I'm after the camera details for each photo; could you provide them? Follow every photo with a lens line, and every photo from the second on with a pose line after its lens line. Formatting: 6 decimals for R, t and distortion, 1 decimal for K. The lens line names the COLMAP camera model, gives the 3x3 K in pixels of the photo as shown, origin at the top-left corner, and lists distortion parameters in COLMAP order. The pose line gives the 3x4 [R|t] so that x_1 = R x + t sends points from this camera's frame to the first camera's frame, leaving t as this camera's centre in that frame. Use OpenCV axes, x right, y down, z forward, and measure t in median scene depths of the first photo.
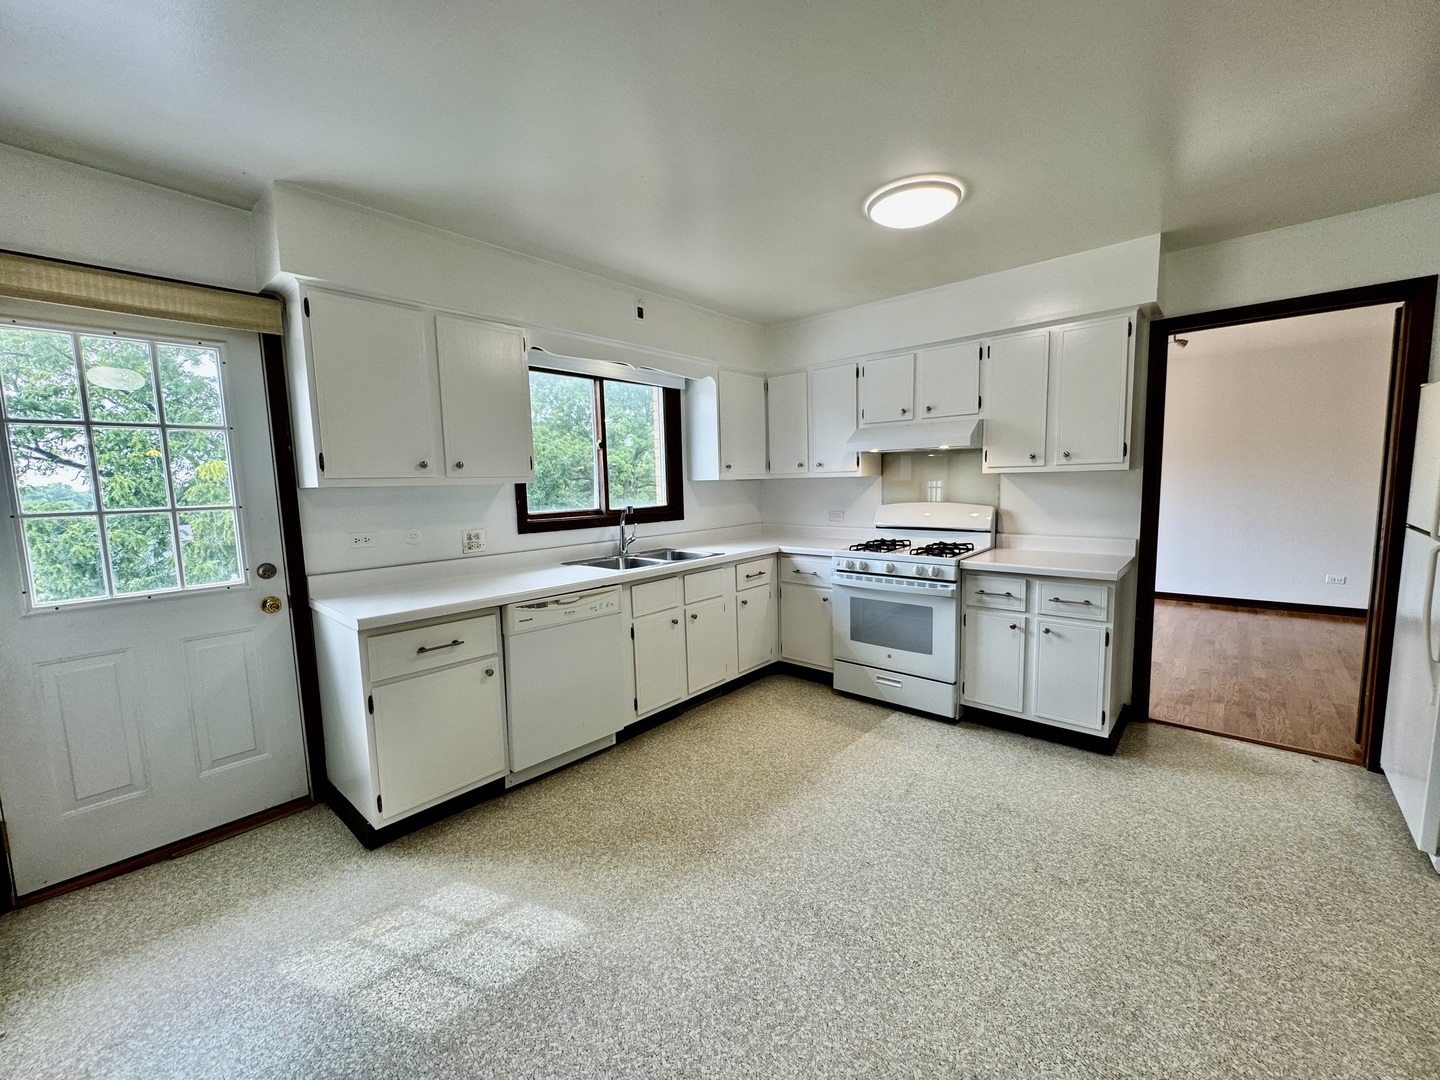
lens RADIAL K [[576.6, 0, 721.0], [0, 576.6, 539.8], [0, 0, 1]] dist [-0.001506, 0.000379]
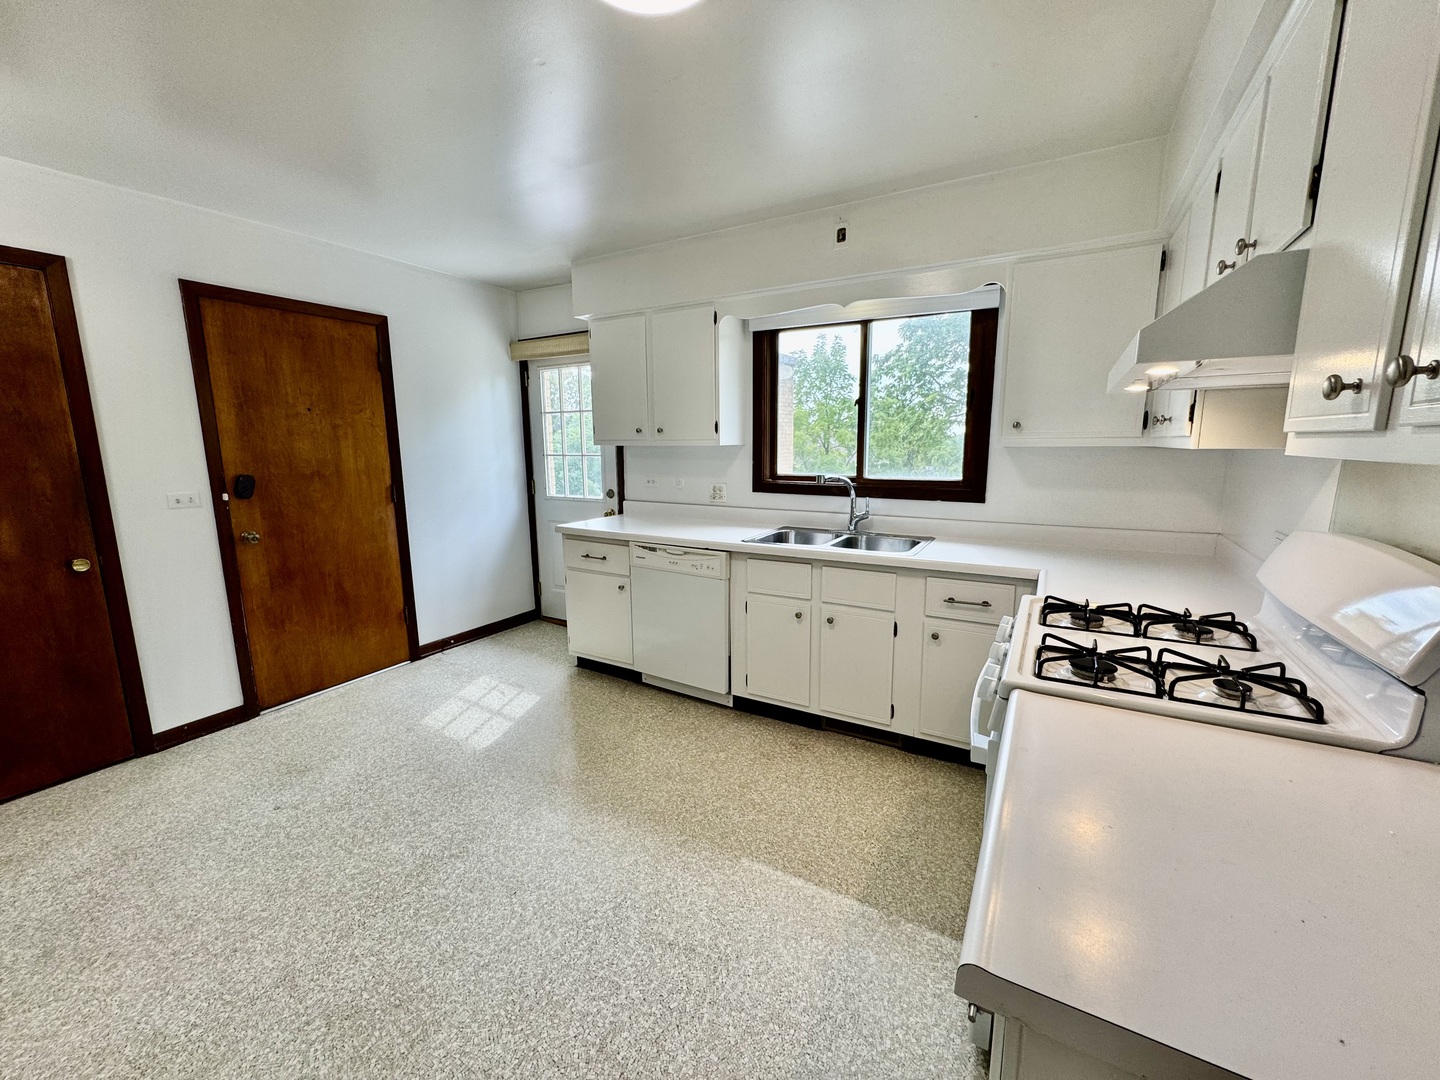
lens RADIAL K [[576.6, 0, 721.0], [0, 576.6, 539.8], [0, 0, 1]] dist [-0.001506, 0.000379]
pose [[0.198429, 0.187140, -0.962083, 0.815837], [-0.099323, 0.980389, 0.170215, -0.116851], [0.975070, 0.061781, 0.213125, 0.830675]]
